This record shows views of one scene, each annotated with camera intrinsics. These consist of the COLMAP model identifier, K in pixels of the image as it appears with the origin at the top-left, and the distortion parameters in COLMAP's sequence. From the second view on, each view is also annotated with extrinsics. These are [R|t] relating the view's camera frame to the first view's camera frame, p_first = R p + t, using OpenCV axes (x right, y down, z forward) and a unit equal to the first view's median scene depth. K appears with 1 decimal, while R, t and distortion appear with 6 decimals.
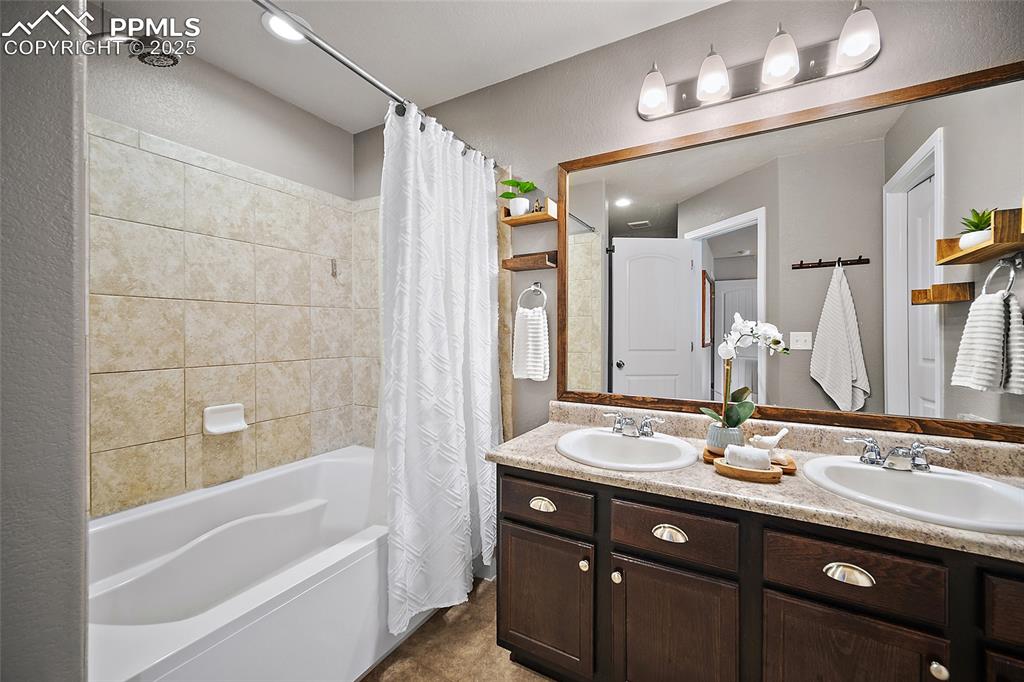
lens RADIAL K [[407.1, 0, 506.6], [0, 407.1, 335.4], [0, 0, 1]] dist [-0.003013, 0.000491]
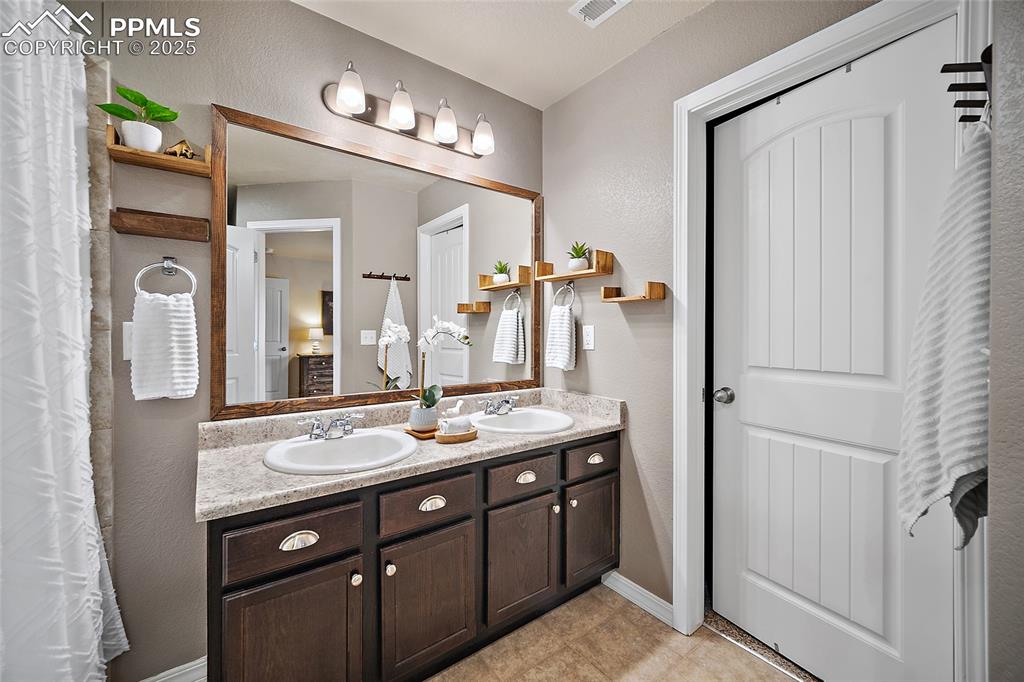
lens RADIAL K [[407.1, 0, 512.6], [0, 407.1, 334.4], [0, 0, 1]] dist [-0.003013, 0.000491]
pose [[0.389774, -0.005624, 0.920893, -0.357816], [0.003515, 0.999983, 0.004619, -0.000139], [-0.920904, 0.001437, 0.389788, 0.208523]]
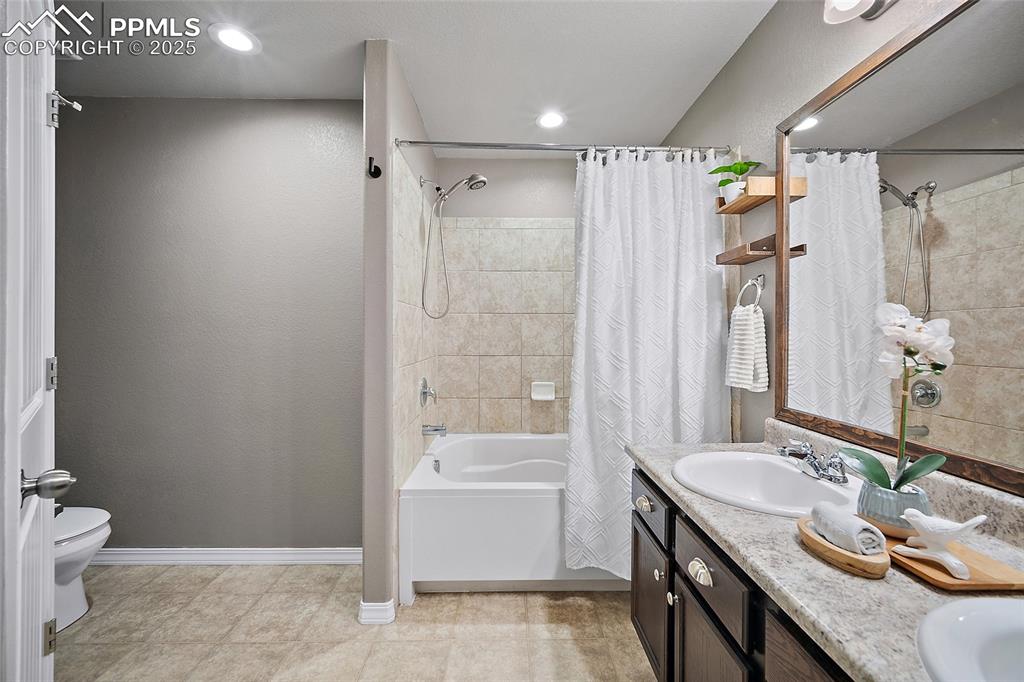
lens RADIAL K [[407.1, 0, 510.1], [0, 407.1, 336.7], [0, 0, 1]] dist [-0.003013, 0.000491]
pose [[0.509258, 0.007404, -0.860582, 0.573480], [-0.008462, 0.999958, 0.003595, -0.001257], [0.860572, 0.005452, 0.509300, 0.137467]]
